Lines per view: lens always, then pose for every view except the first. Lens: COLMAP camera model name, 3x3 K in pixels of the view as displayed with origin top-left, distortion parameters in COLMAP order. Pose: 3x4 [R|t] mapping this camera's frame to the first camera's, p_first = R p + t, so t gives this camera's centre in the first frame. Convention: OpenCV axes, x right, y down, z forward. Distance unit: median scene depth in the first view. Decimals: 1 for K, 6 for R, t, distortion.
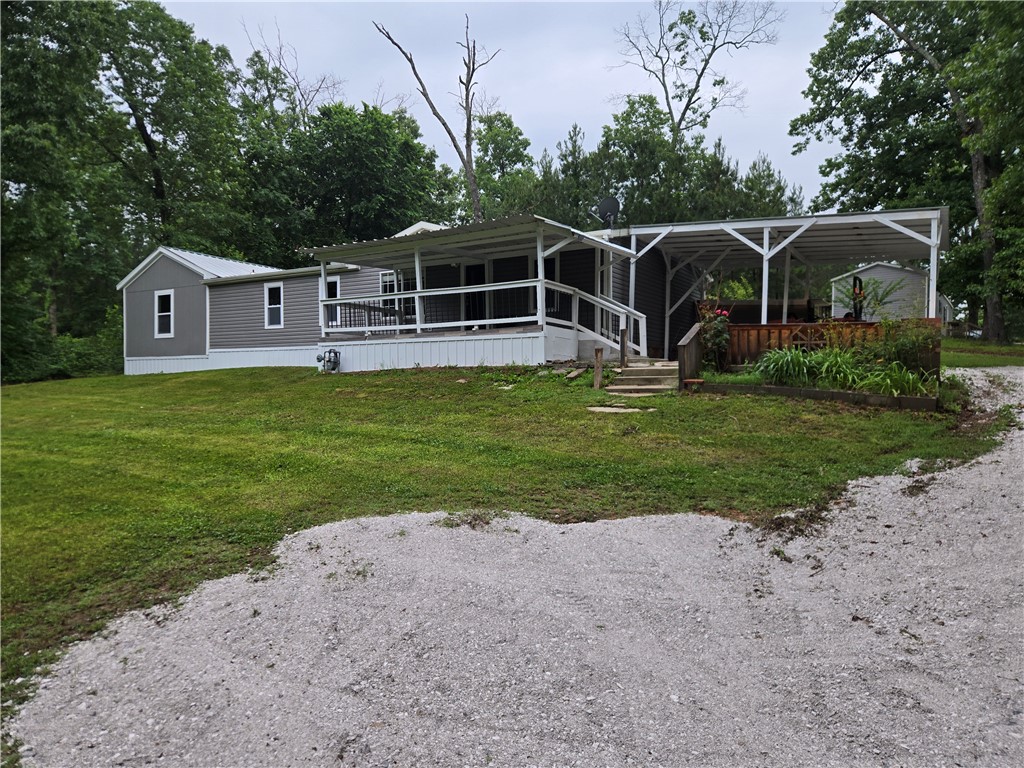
lens RADIAL K [[670.3, 0, 510.3], [0, 670.3, 390.7], [0, 0, 1]] dist [0.044776, -0.022331]
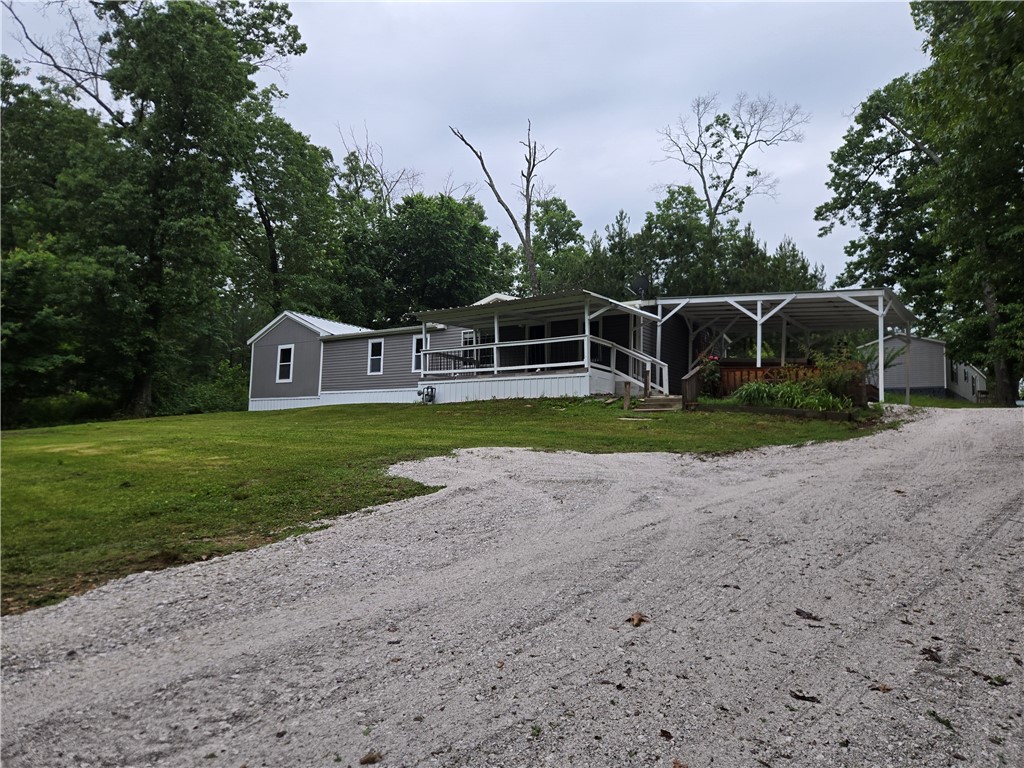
lens RADIAL K [[670.3, 0, 511.4], [0, 670.3, 381.5], [0, 0, 1]] dist [0.044776, -0.022331]
pose [[0.997232, 0.019479, -0.071760, -0.004070], [-0.027462, 0.993329, -0.111993, 0.038799], [0.069099, 0.113654, 0.991115, -0.162034]]
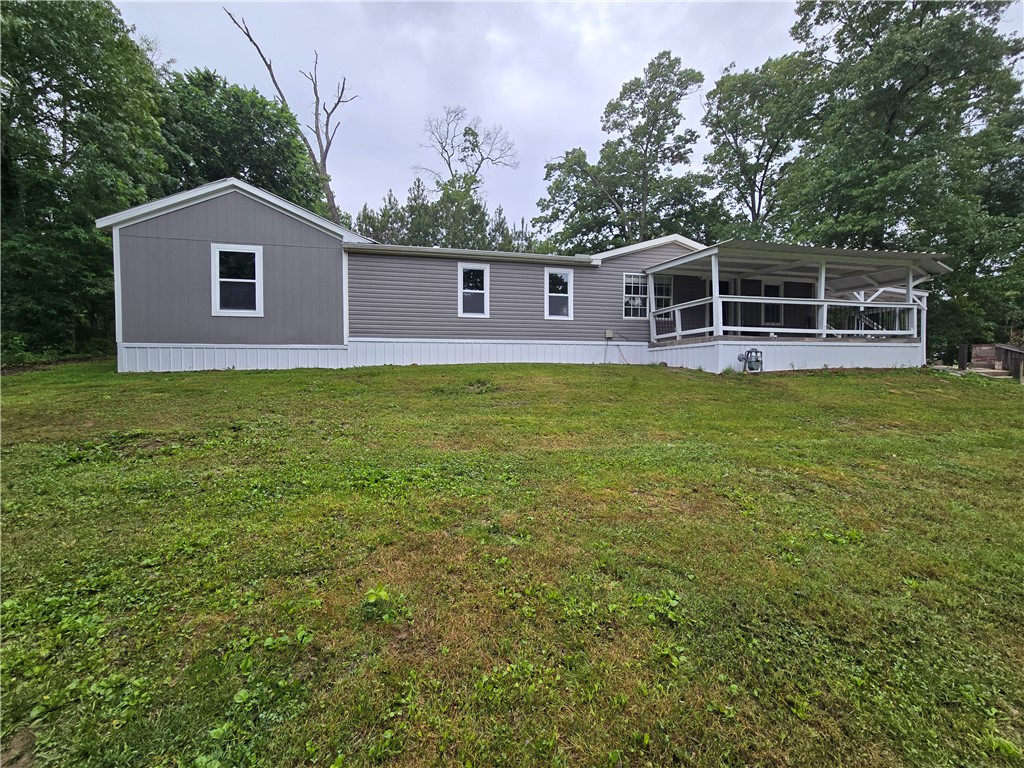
lens RADIAL K [[421.6, 0, 513.3], [0, 421.6, 380.2], [0, 0, 1]] dist [-0.010318, 0.001788]
pose [[0.725780, -0.012744, 0.687809, -0.490178], [0.009724, 0.999919, 0.008265, -0.012772], [-0.687859, 0.000690, 0.725844, 0.419718]]
